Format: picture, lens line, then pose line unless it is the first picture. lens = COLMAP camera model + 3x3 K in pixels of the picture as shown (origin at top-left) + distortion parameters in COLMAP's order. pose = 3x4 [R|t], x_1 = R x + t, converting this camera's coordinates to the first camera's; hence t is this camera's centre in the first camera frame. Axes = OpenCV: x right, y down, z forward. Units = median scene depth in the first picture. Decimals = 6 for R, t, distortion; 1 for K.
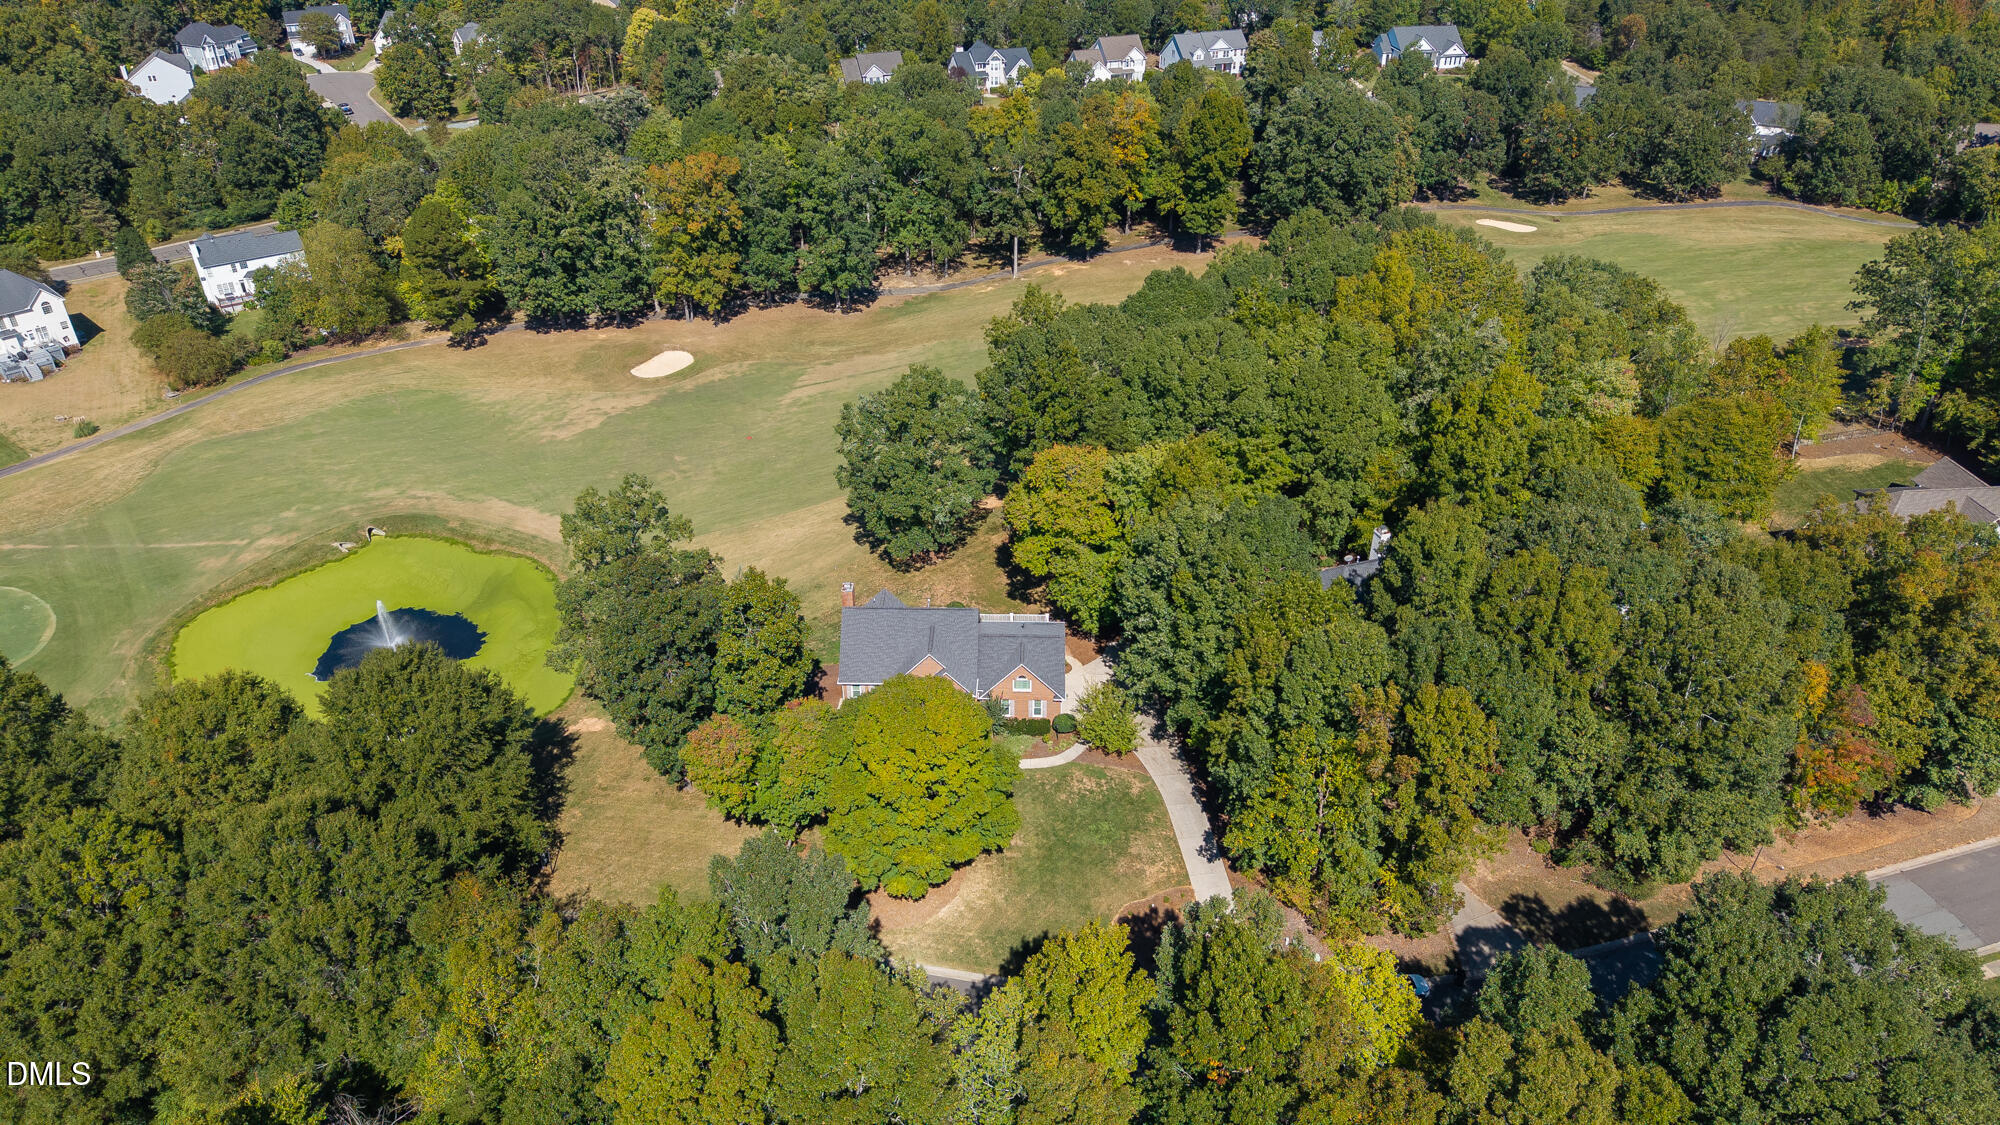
lens RADIAL K [[1343.2, 0, 988.5], [0, 1343.2, 563.8], [0, 0, 1]] dist [0.020065, -0.020011]
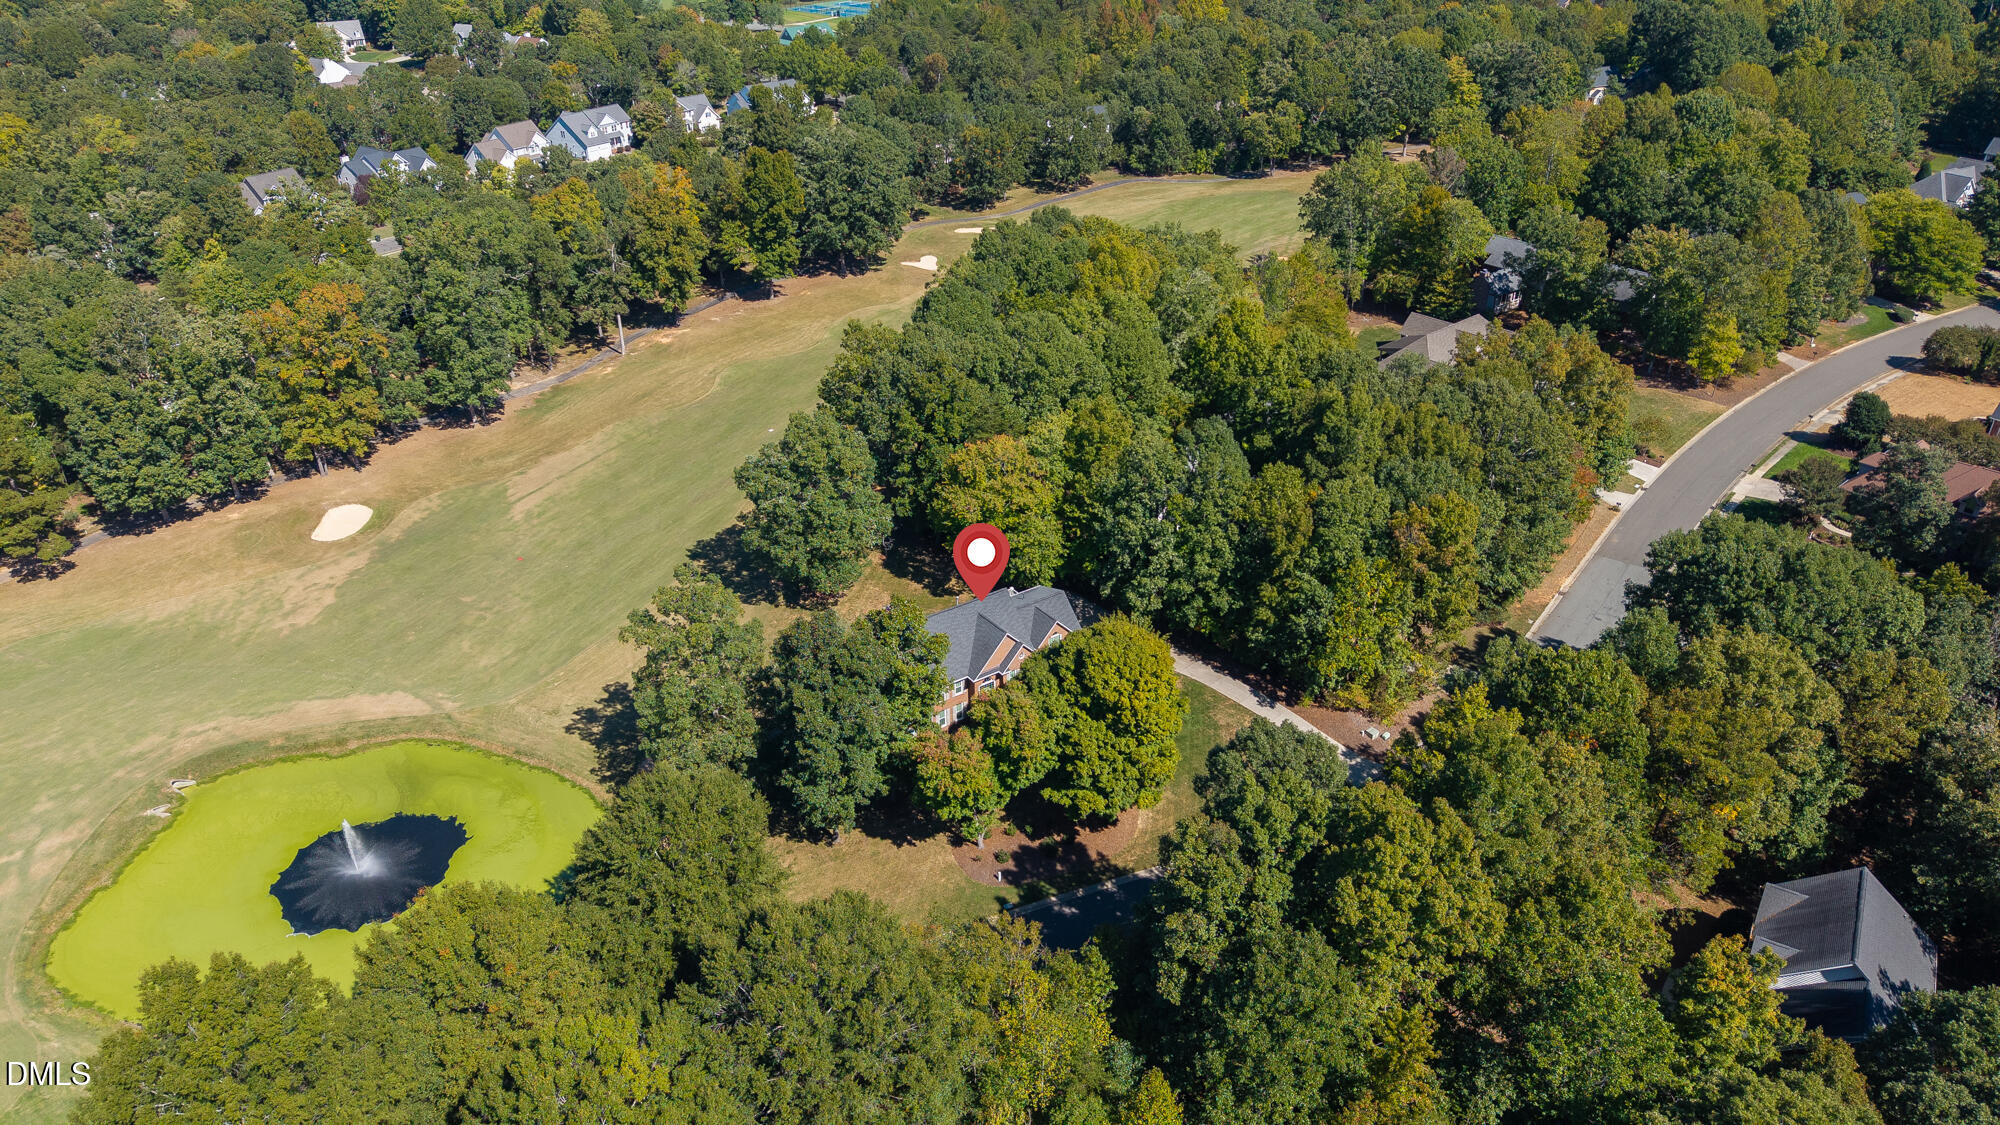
lens RADIAL K [[1343.2, 0, 991.9], [0, 1343.2, 568.2], [0, 0, 1]] dist [0.020065, -0.020011]
pose [[0.801853, -0.295824, 0.519153, -0.365069], [0.319469, 0.946485, 0.045894, -0.023013], [-0.504947, 0.129053, 0.853448, 0.027743]]
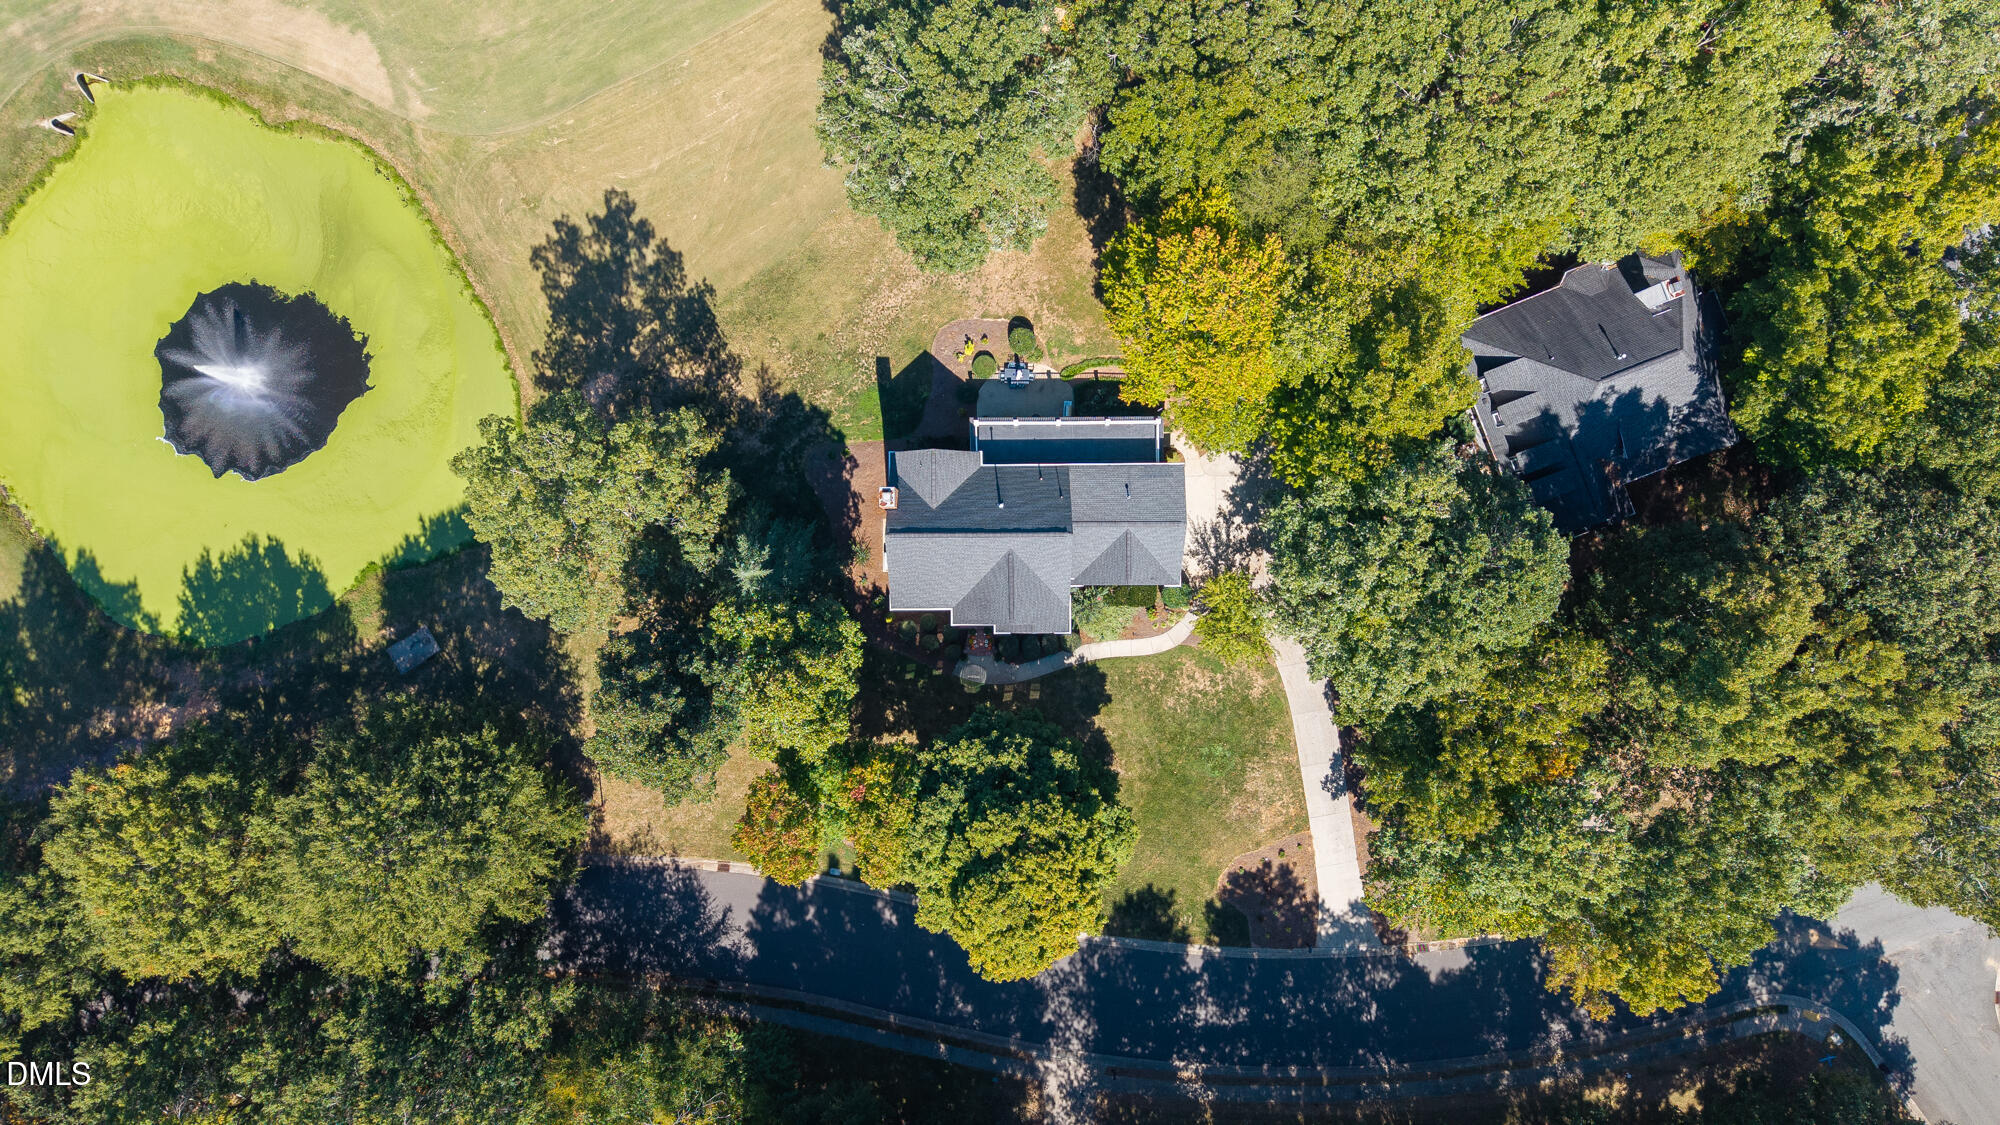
lens RADIAL K [[1343.2, 0, 1008.7], [0, 1343.2, 557.0], [0, 0, 1]] dist [0.020065, -0.020011]
pose [[0.999117, -0.041898, -0.003182, -0.023846], [0.025136, 0.535291, 0.844294, -0.351594], [-0.033671, -0.843628, 0.535871, 0.370025]]
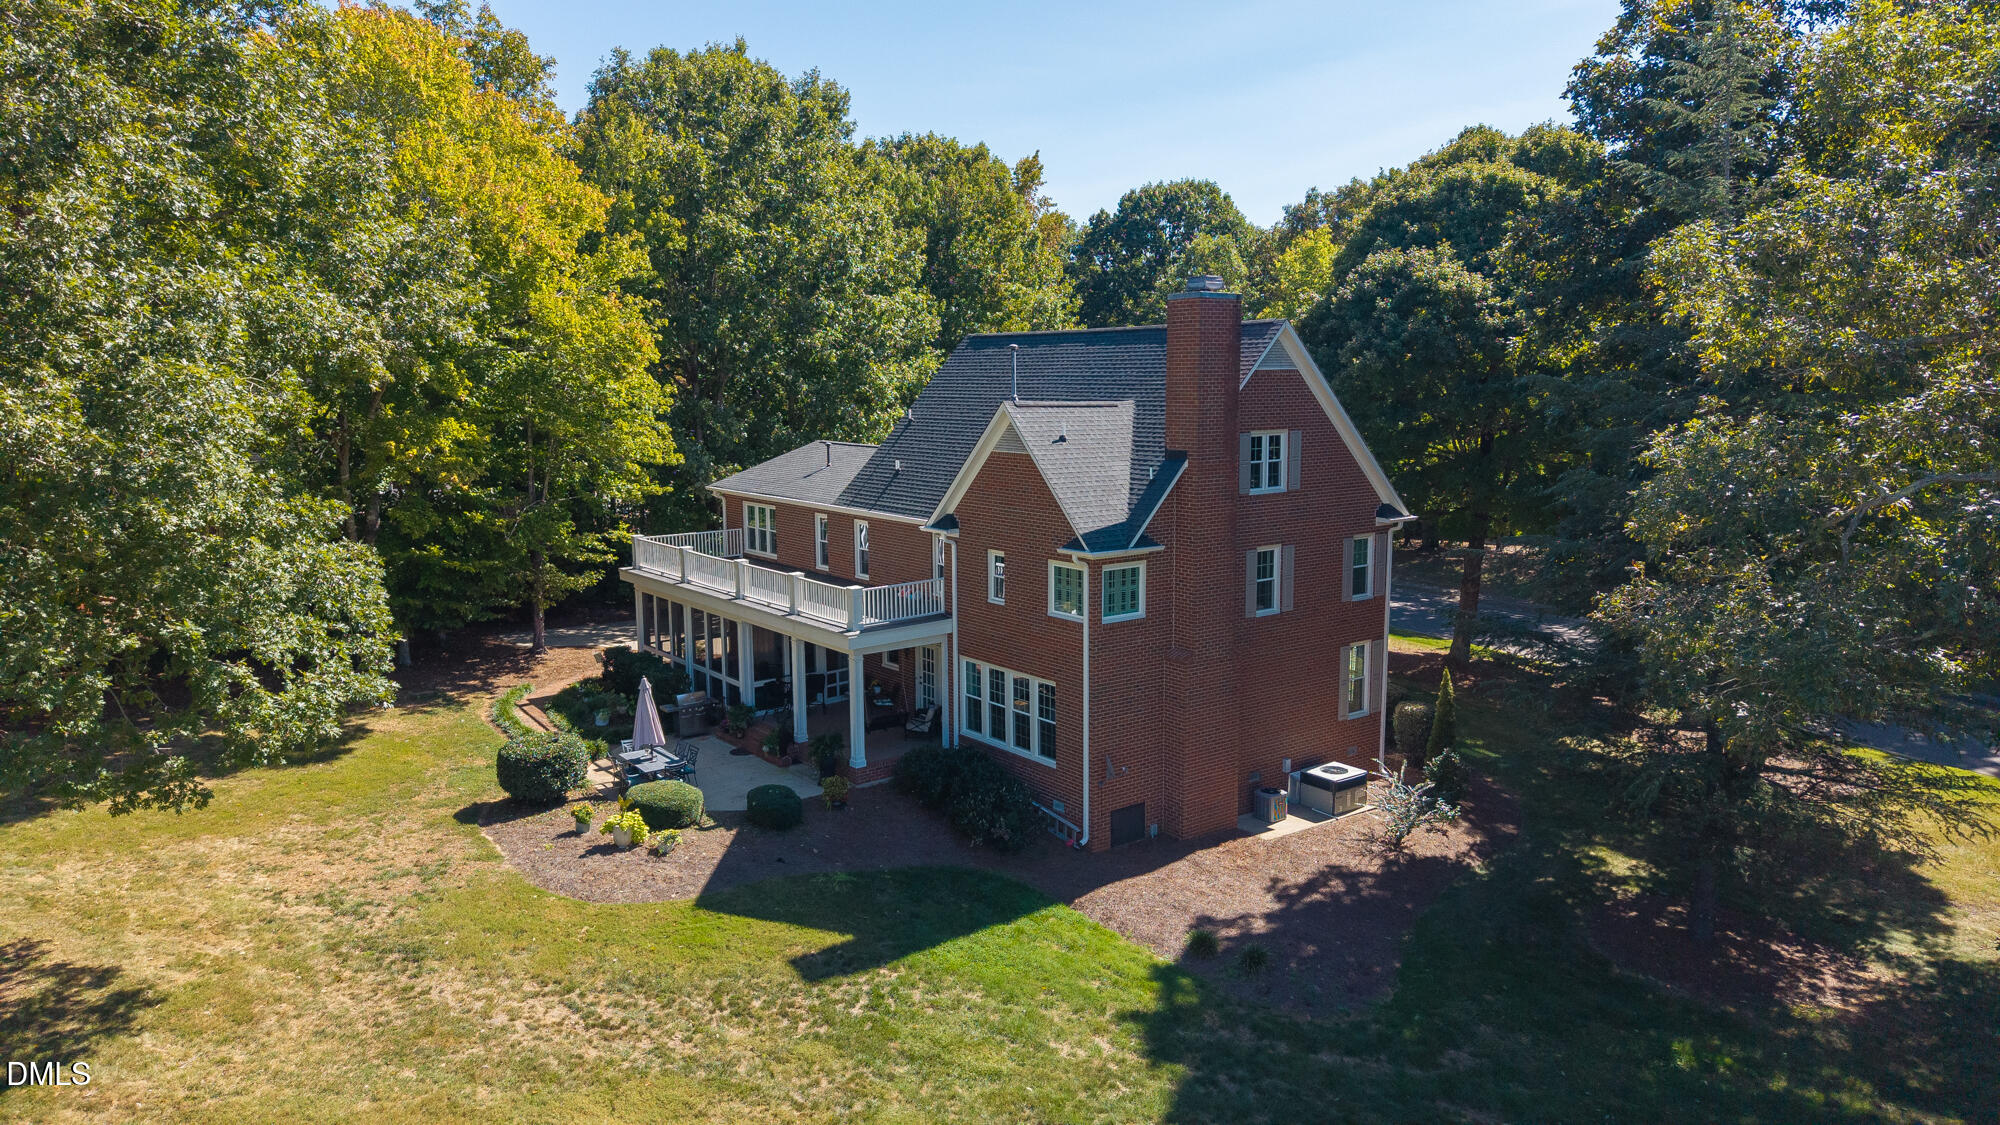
lens RADIAL K [[1343.2, 0, 993.4], [0, 1343.2, 555.3], [0, 0, 1]] dist [0.020065, -0.020011]
pose [[-0.631482, -0.116191, 0.766636, -0.167386], [0.409126, 0.789949, 0.456724, -0.041881], [-0.658670, 0.602064, -0.451301, 0.726570]]
